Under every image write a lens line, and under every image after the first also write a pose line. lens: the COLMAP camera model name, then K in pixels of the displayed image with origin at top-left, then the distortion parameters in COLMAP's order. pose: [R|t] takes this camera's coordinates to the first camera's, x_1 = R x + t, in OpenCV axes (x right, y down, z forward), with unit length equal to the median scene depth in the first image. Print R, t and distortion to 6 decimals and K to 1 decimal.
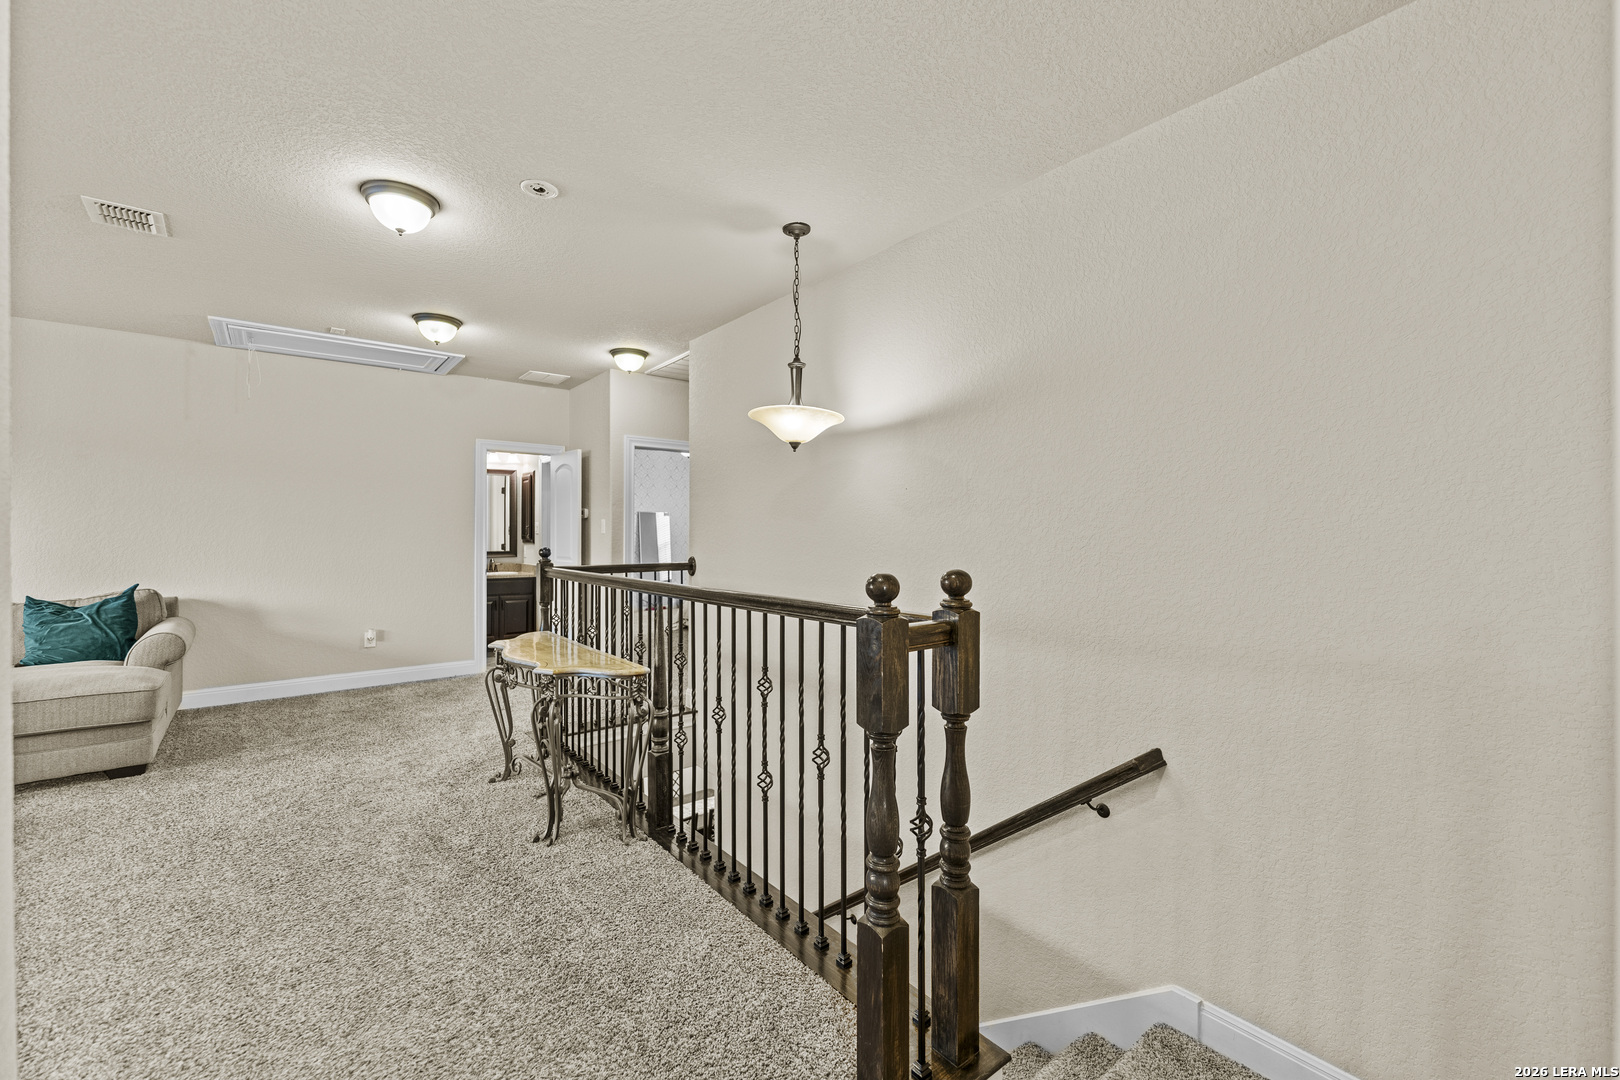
lens RADIAL K [[665.8, 0, 809.9], [0, 665.8, 572.5], [0, 0, 1]] dist [-0.000173, -0.000141]
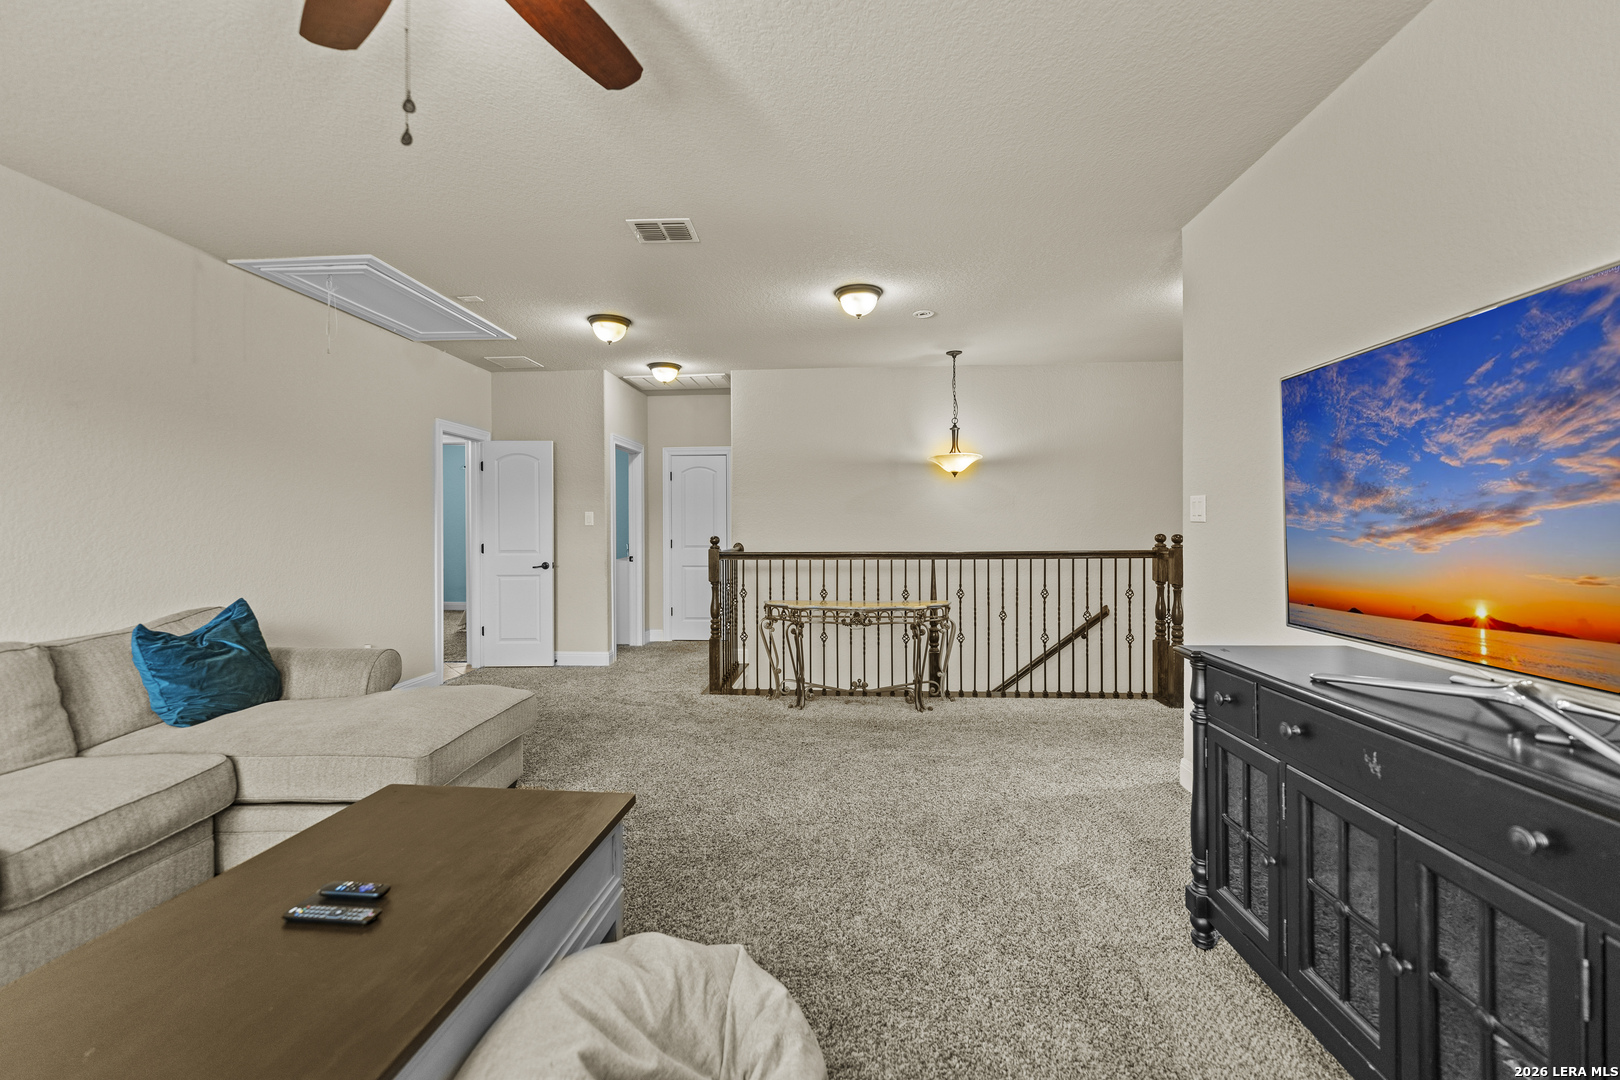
lens RADIAL K [[665.8, 0, 809.9], [0, 665.8, 572.5], [0, 0, 1]] dist [-0.000173, -0.000141]
pose [[0.669709, -0.060397, 0.740163, -1.617171], [0.045104, 0.998155, 0.040638, -0.017297], [-0.741252, 0.006169, 0.671198, 0.094957]]
